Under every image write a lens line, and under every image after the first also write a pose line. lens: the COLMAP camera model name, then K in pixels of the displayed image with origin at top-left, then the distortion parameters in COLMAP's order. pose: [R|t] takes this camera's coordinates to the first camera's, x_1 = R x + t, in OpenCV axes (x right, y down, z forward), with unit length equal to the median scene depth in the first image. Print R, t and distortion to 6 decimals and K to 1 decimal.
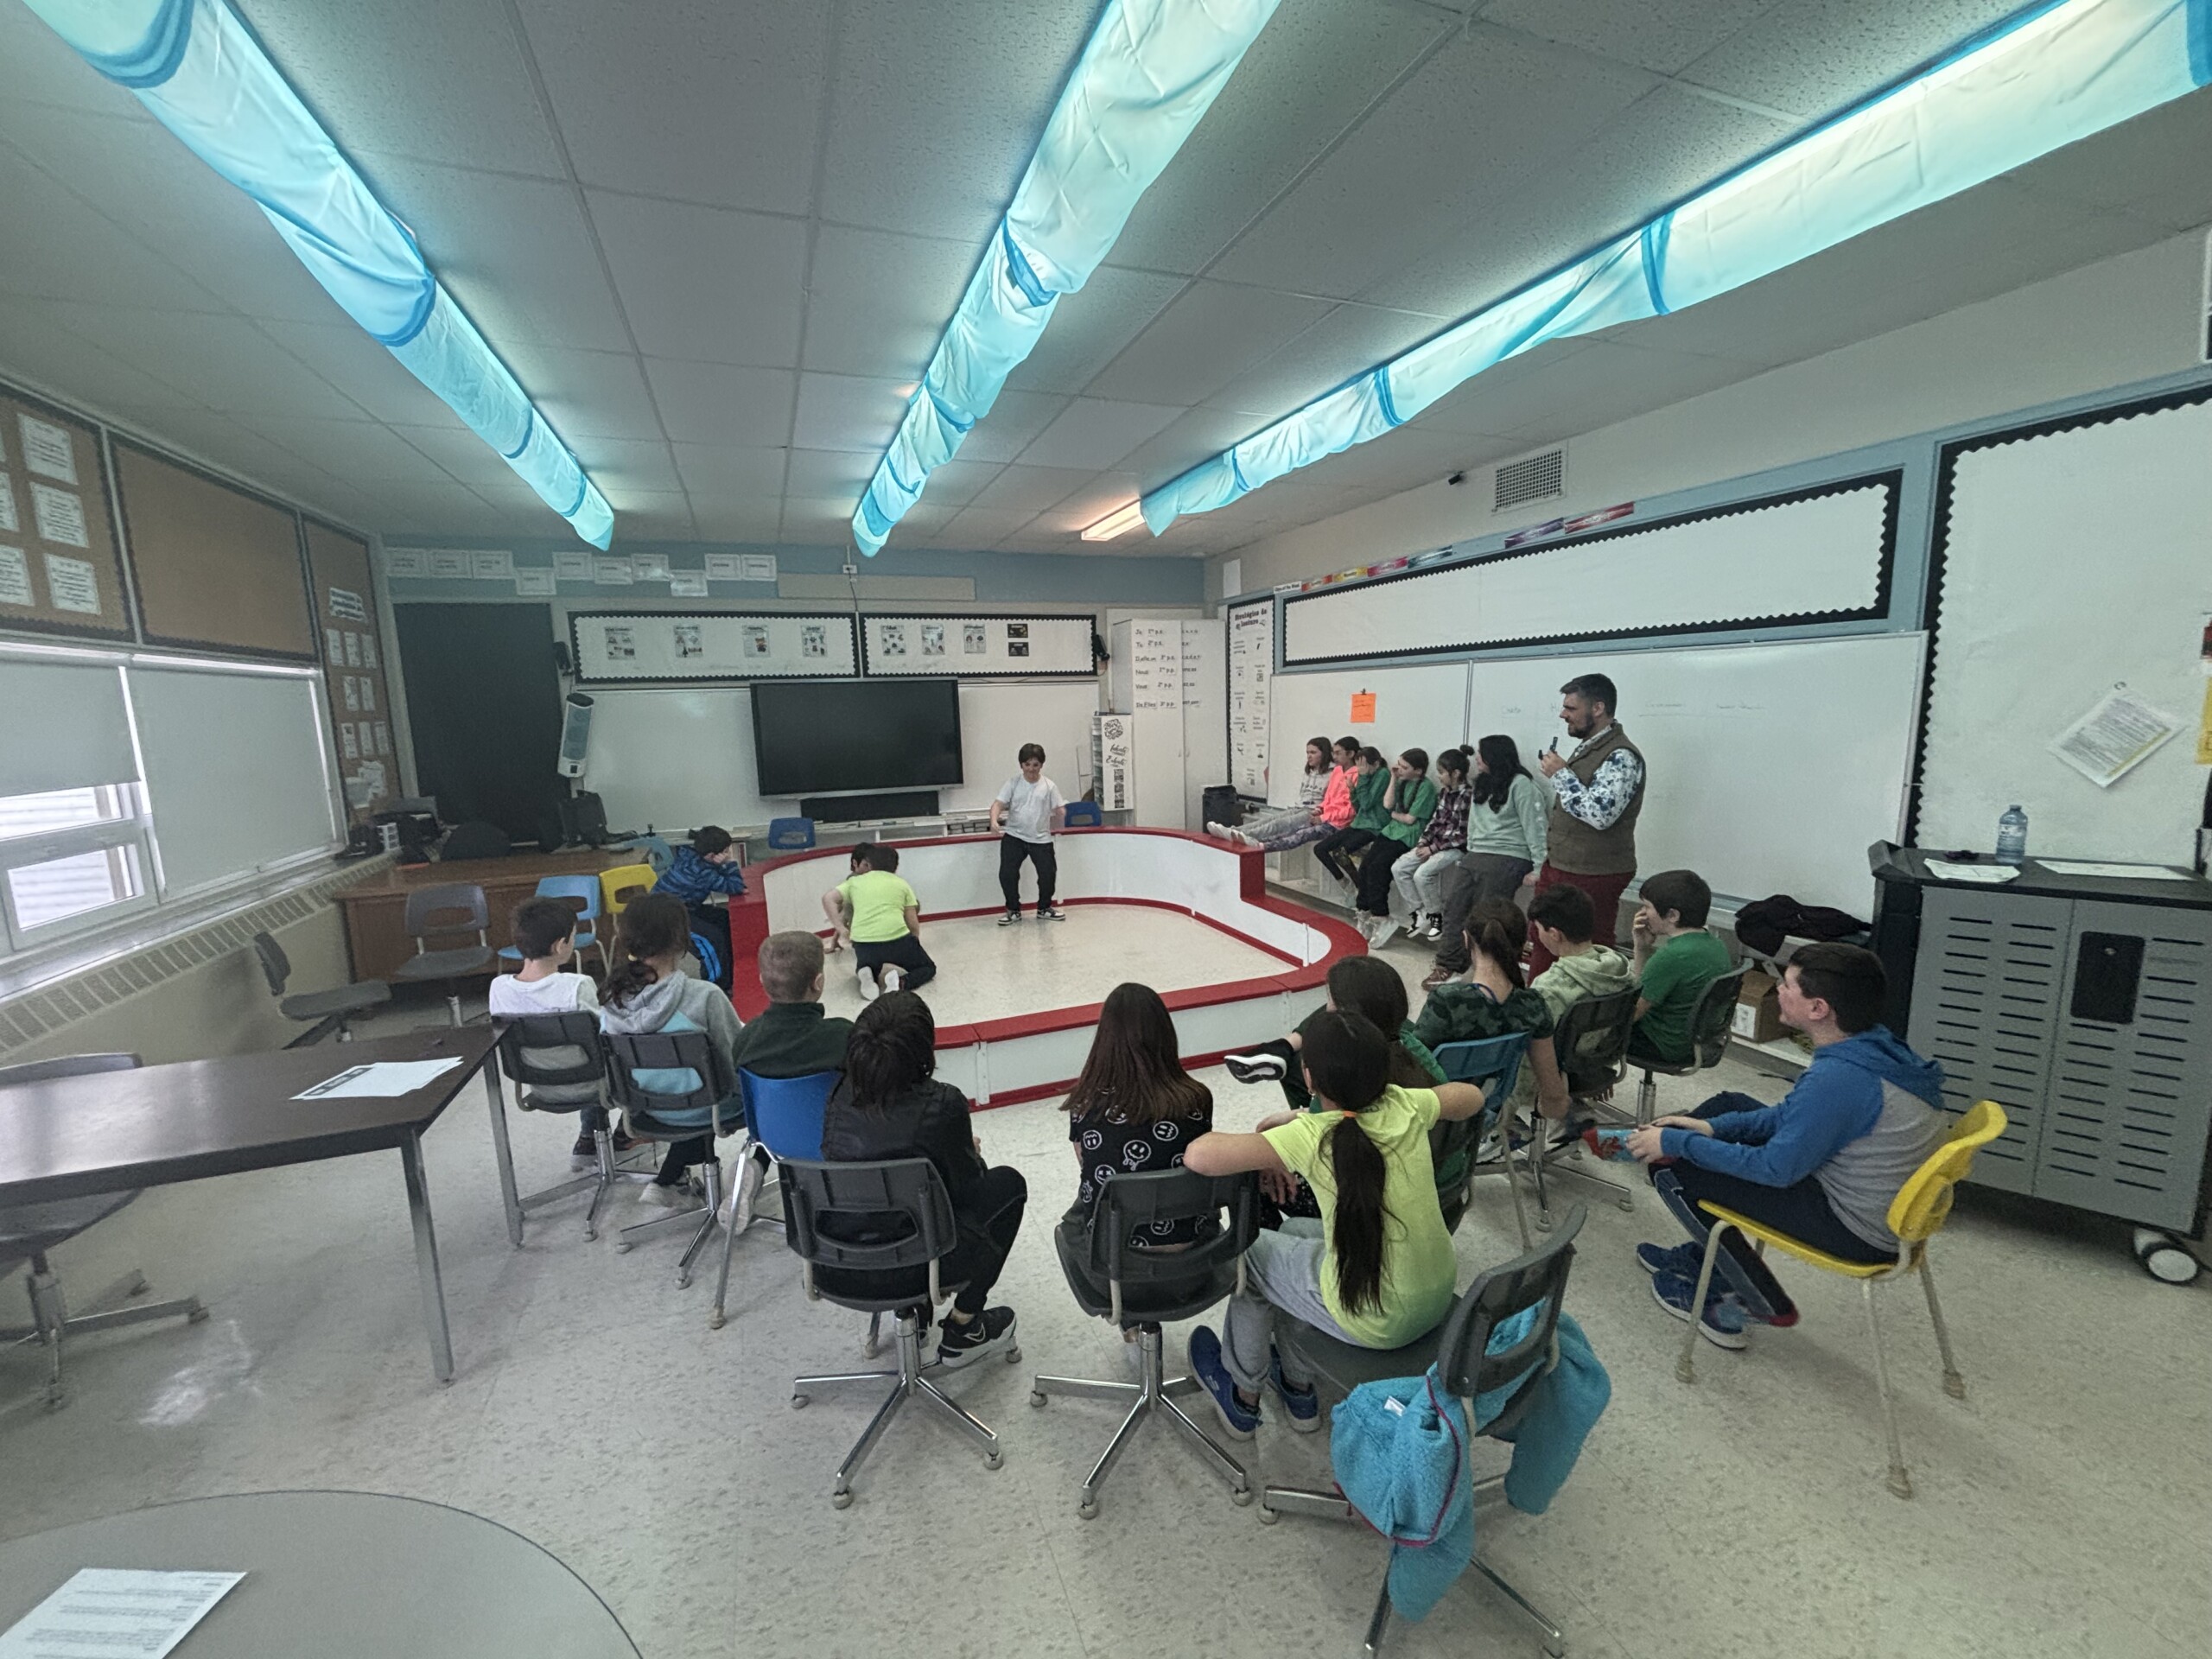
lens RADIAL K [[889.4, 0, 1101.6], [0, 889.4, 827.6], [0, 0, 1]] dist [-0.001087, 0.000268]
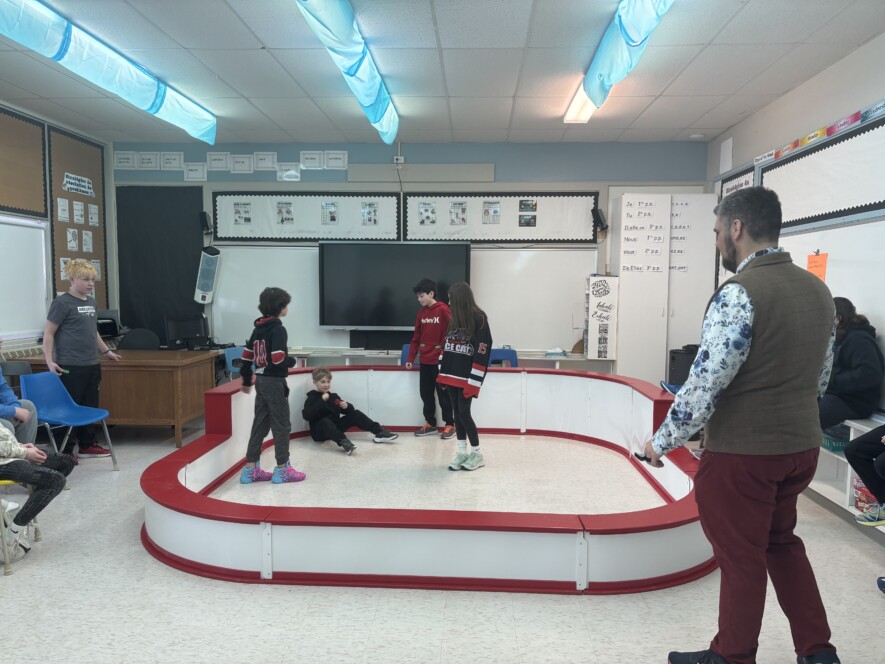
lens RADIAL K [[665.6, 0, 441.3], [0, 665.6, 330.5], [0, 0, 1]] dist [0.073459, -0.079672]
pose [[0.913231, 0.062804, -0.402573, 0.251109], [-0.092636, 0.994177, -0.055046, 0.014629], [0.396772, 0.087562, 0.913731, 0.180768]]
